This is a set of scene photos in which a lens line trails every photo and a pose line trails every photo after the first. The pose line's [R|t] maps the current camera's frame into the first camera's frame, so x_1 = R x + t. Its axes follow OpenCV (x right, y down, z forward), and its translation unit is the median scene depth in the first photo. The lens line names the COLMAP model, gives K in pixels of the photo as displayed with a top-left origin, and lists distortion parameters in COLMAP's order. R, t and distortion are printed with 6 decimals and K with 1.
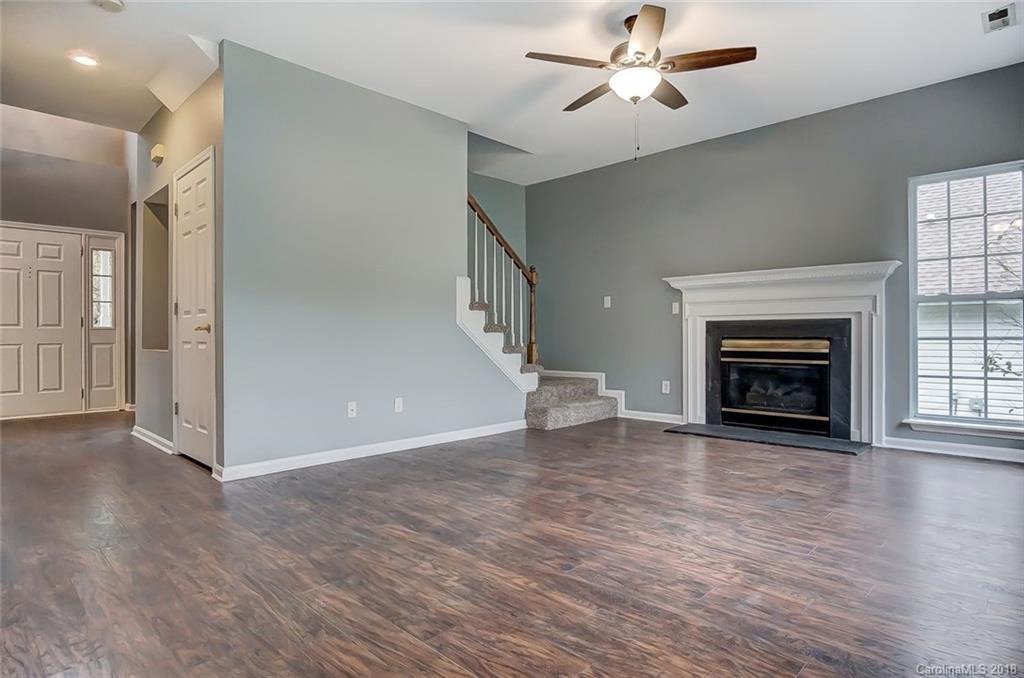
lens RADIAL K [[563.8, 0, 512.5], [0, 563.8, 334.5], [0, 0, 1]] dist [-0.028757, 0.000119]
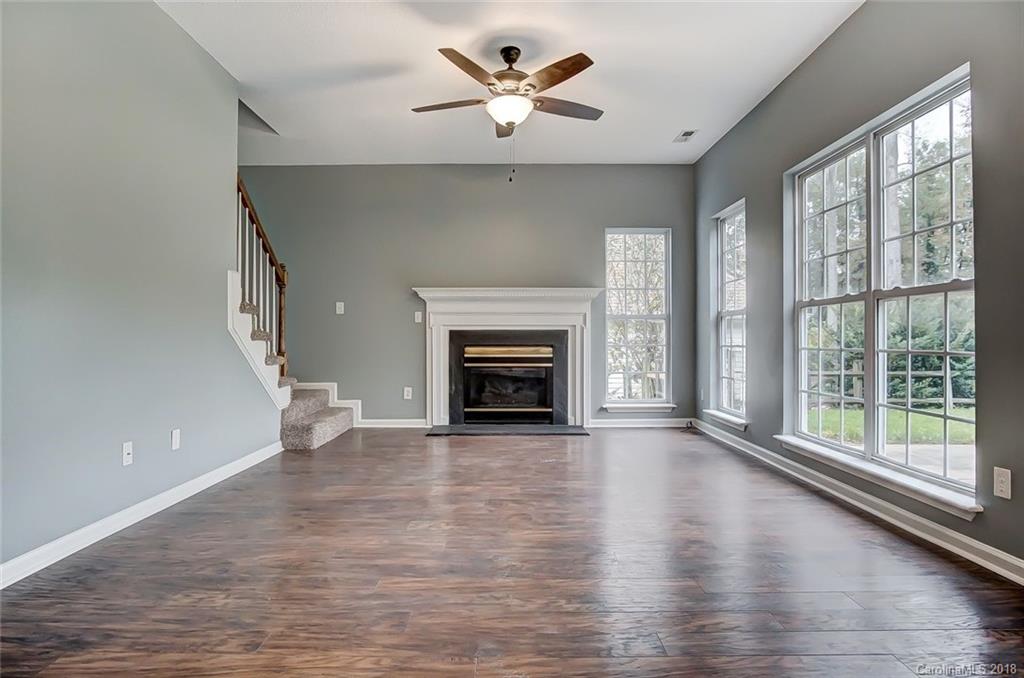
lens RADIAL K [[552.9, 0, 512.0], [0, 552.9, 339.0], [0, 0, 1]] dist [-0.029964, -0.000303]
pose [[0.716446, 0.002926, 0.697636, -0.371223], [-0.001628, 0.999995, -0.002521, -0.004647], [-0.697640, 0.000670, 0.716448, 0.176693]]
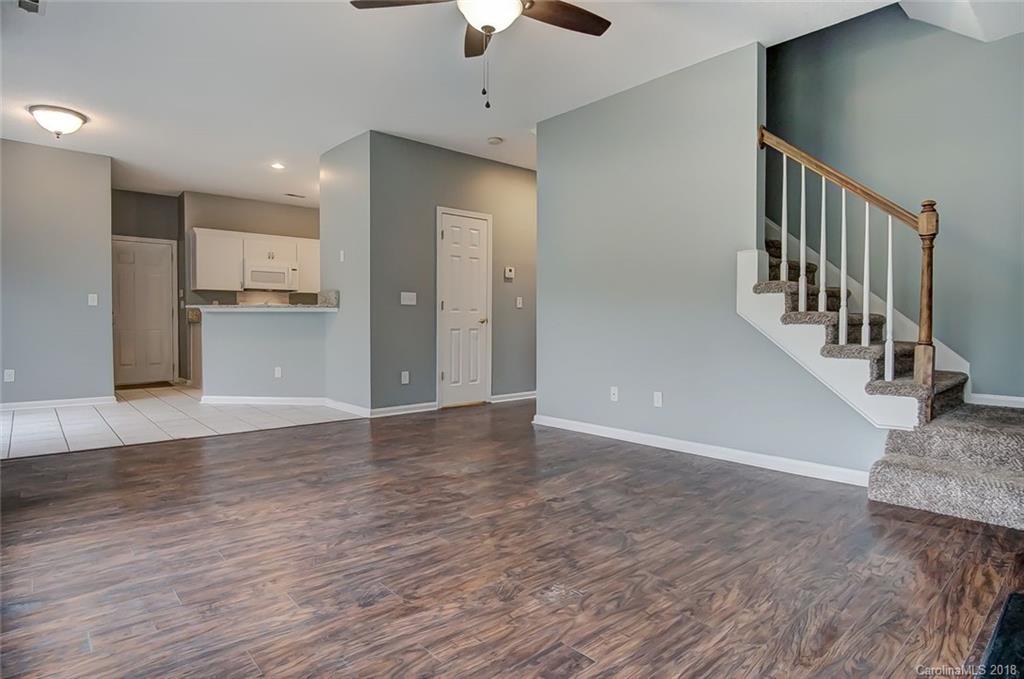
lens RADIAL K [[556.9, 0, 510.6], [0, 556.9, 334.3], [0, 0, 1]] dist [-0.037729, -0.000602]
pose [[-0.065756, 0.025944, -0.997498, 0.719882], [-0.007293, 0.999623, 0.026480, -0.007186], [0.997809, 0.009016, -0.065542, 0.783063]]
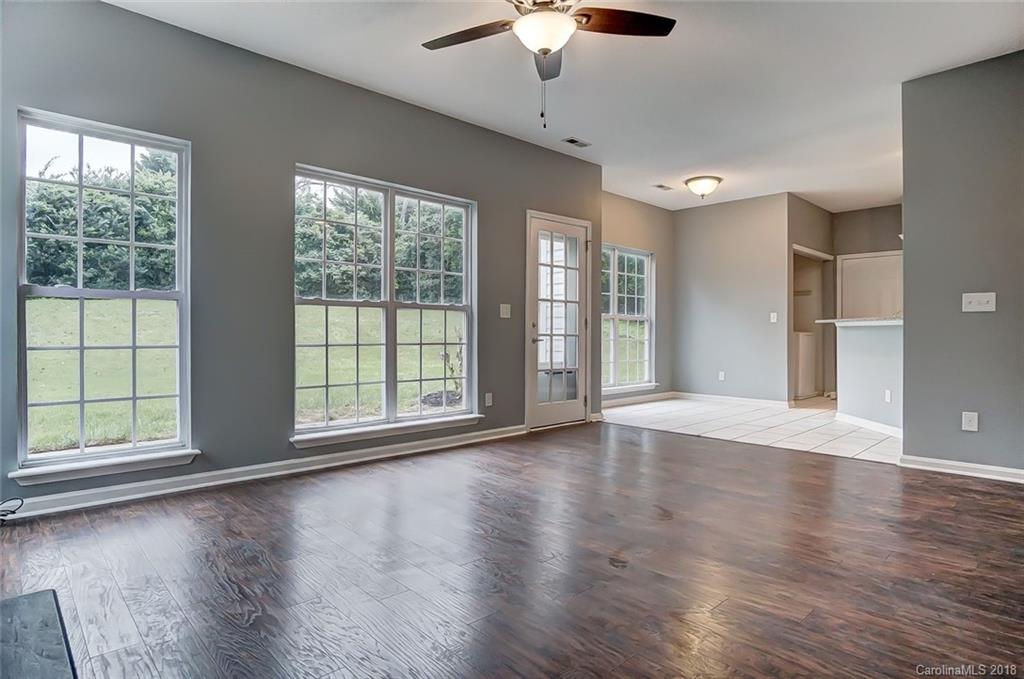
lens RADIAL K [[556.9, 0, 510.6], [0, 556.9, 334.3], [0, 0, 1]] dist [-0.037729, -0.000602]
pose [[-0.999335, -0.002110, 0.036395, 0.171172], [-0.001839, 0.999970, 0.007480, -0.010639], [-0.036410, 0.007408, -0.999309, 1.291569]]
